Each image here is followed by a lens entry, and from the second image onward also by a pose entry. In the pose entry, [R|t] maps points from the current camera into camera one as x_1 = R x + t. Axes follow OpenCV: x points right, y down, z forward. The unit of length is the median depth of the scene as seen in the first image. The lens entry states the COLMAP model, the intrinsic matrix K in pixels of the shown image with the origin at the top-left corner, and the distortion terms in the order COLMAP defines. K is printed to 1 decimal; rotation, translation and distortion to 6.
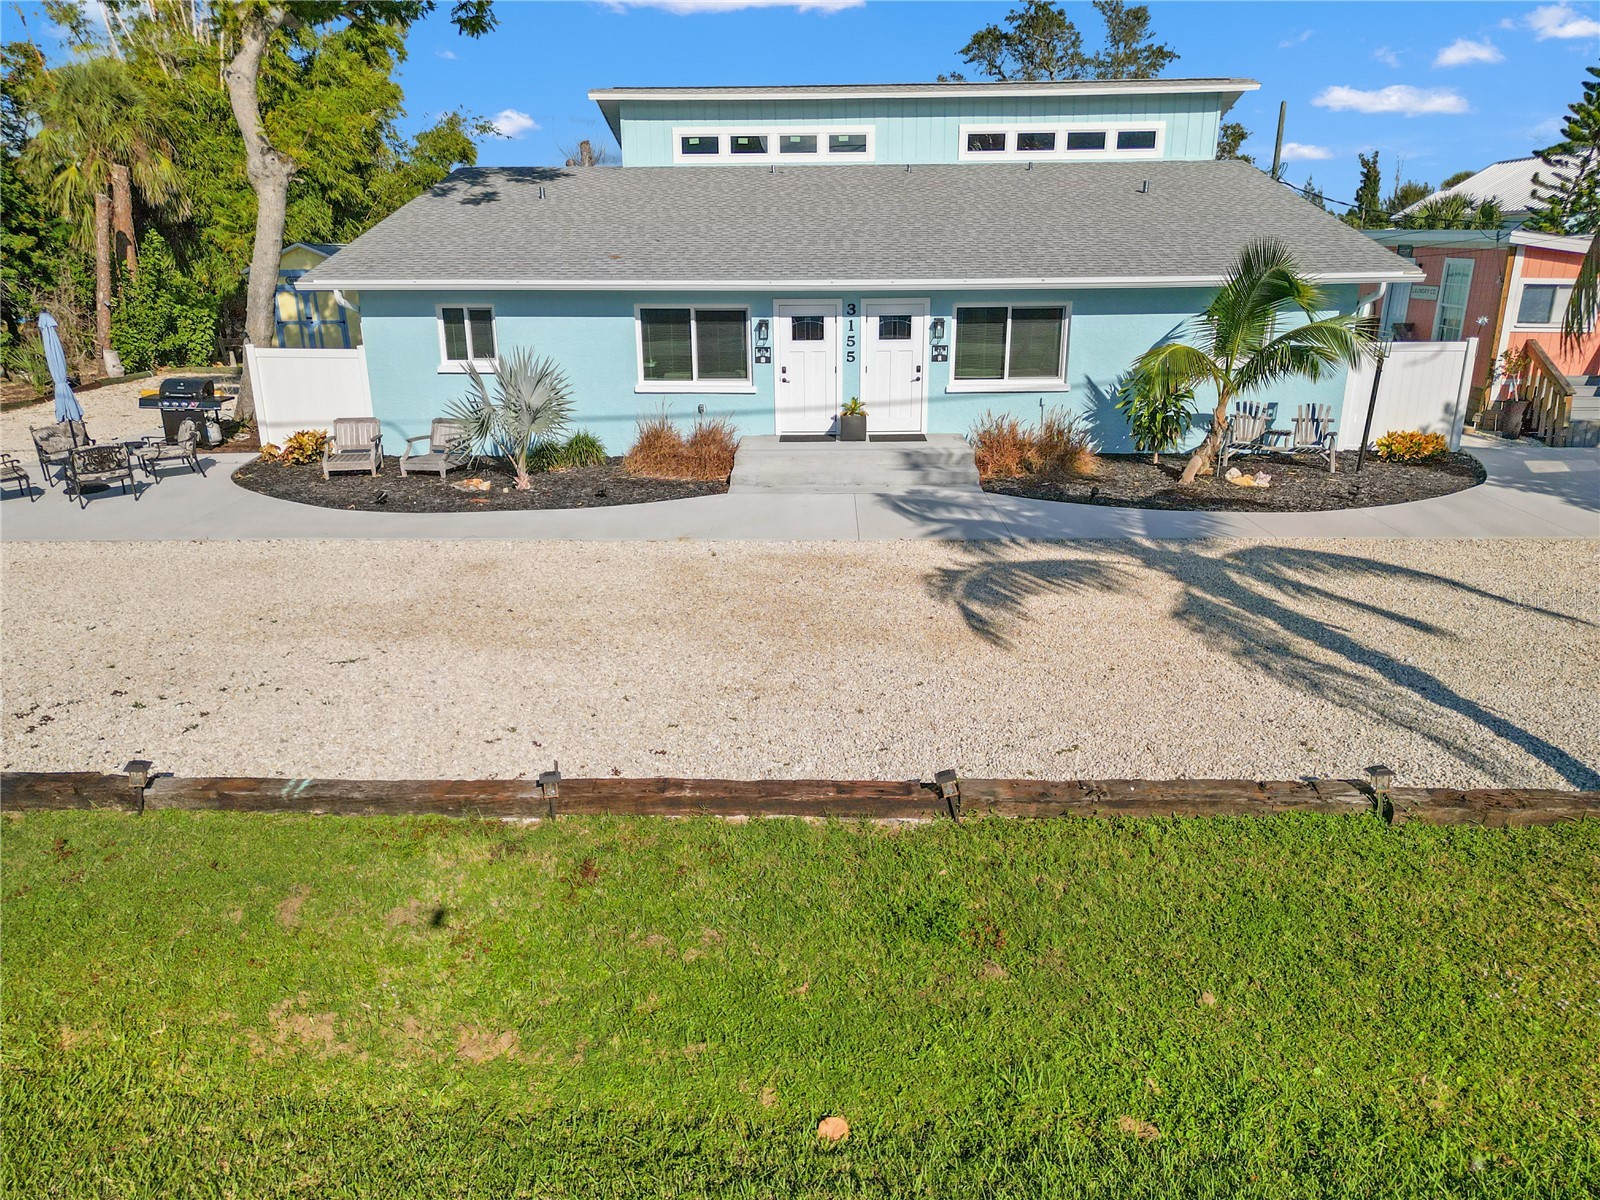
lens RADIAL K [[1138.8, 0, 800.0], [0, 1138.8, 600.0], [0, 0, 1]] dist [0.097542, -0.107629]
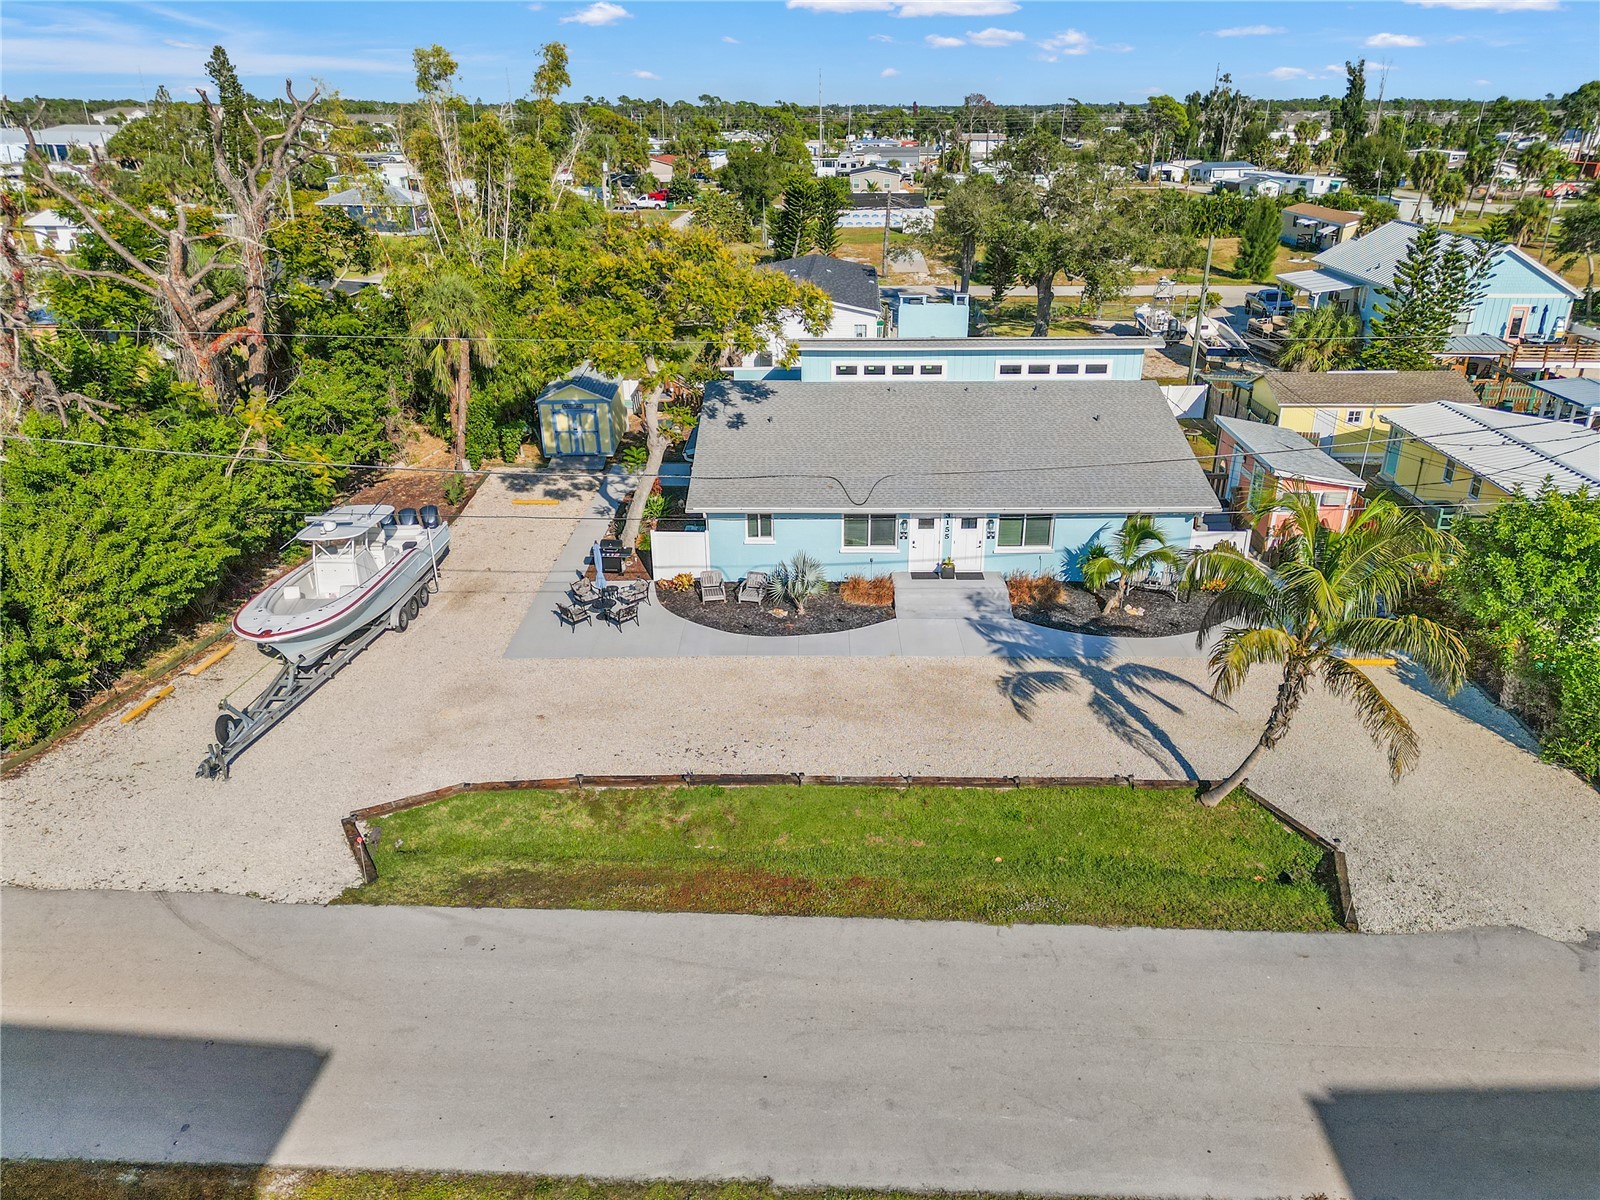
lens RADIAL K [[1138.8, 0, 800.0], [0, 1138.8, 600.0], [0, 0, 1]] dist [0.097542, -0.107629]
pose [[0.999923, -0.002187, 0.012224, -0.244307], [0.000842, 0.994046, 0.108955, -0.324638], [-0.012390, -0.108936, 0.993972, -1.034467]]
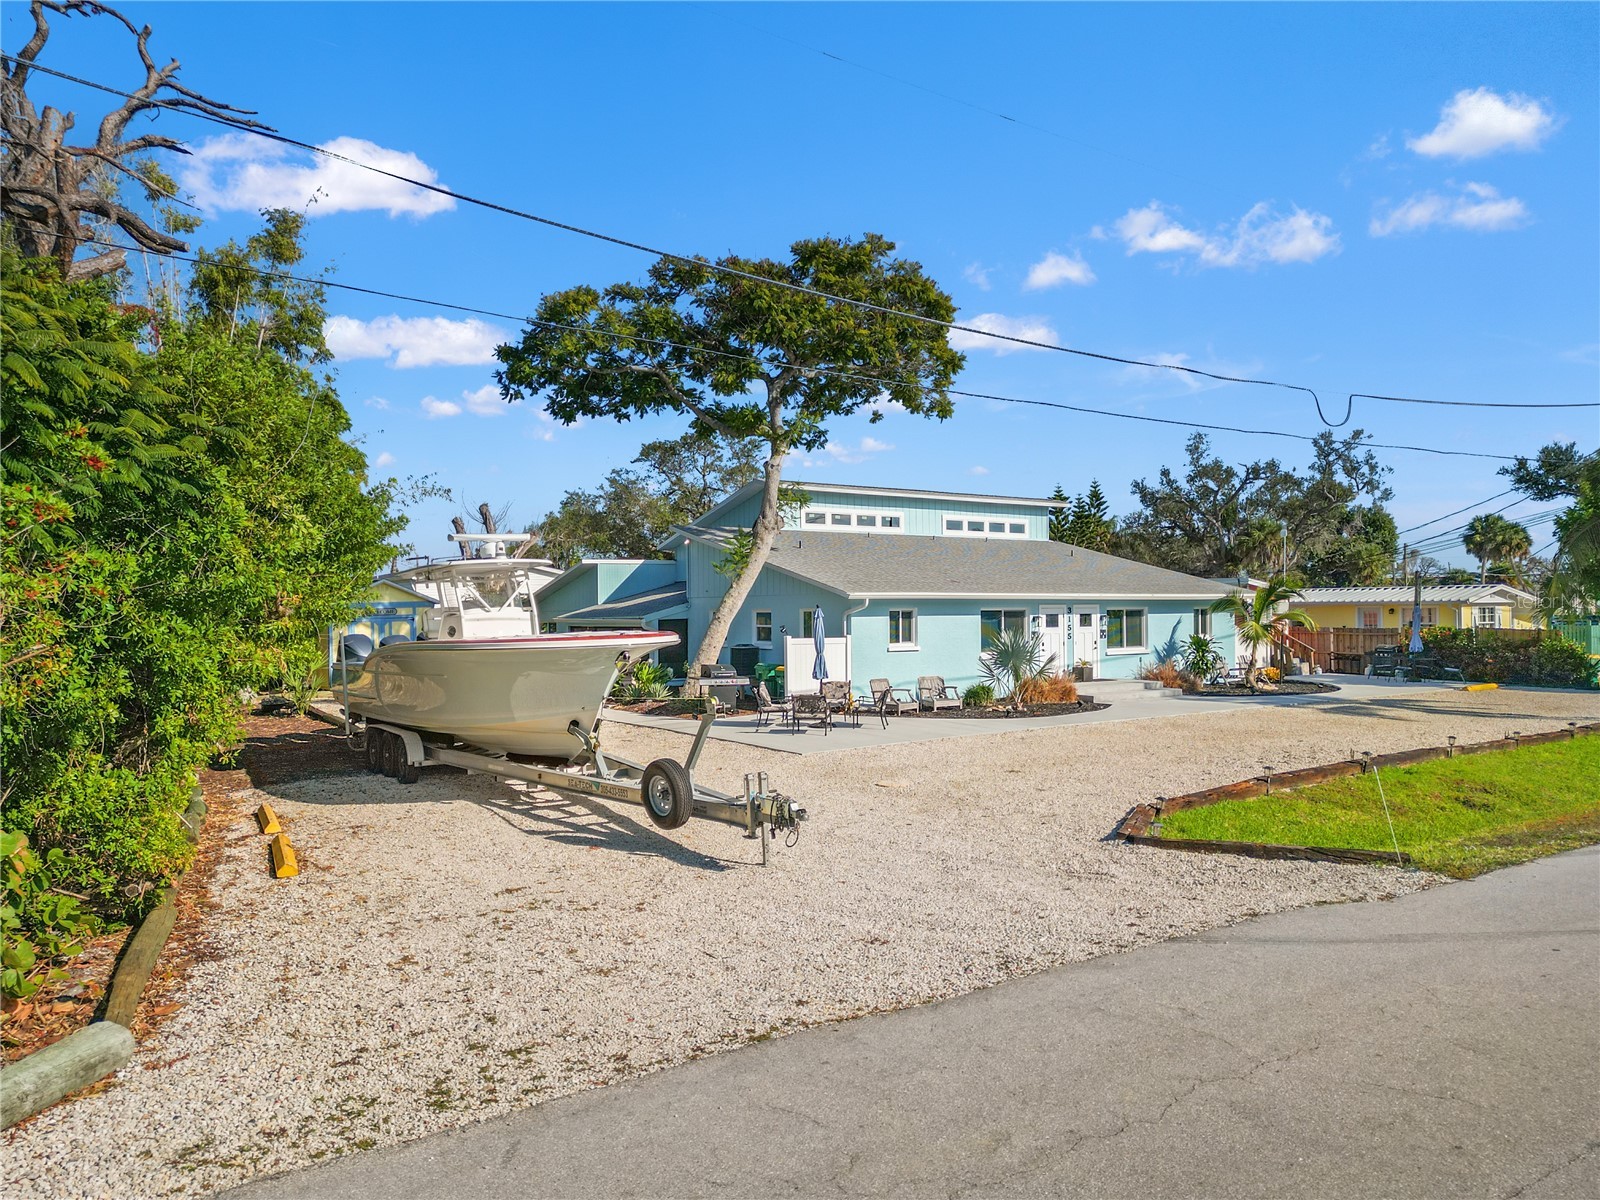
lens RADIAL K [[1138.8, 0, 800.0], [0, 1138.8, 600.0], [0, 0, 1]] dist [0.097542, -0.107629]
pose [[0.801238, 0.005794, 0.598318, -1.355028], [0.176080, 0.953392, -0.245031, 0.093827], [-0.571851, 0.301680, 0.762873, -0.125080]]
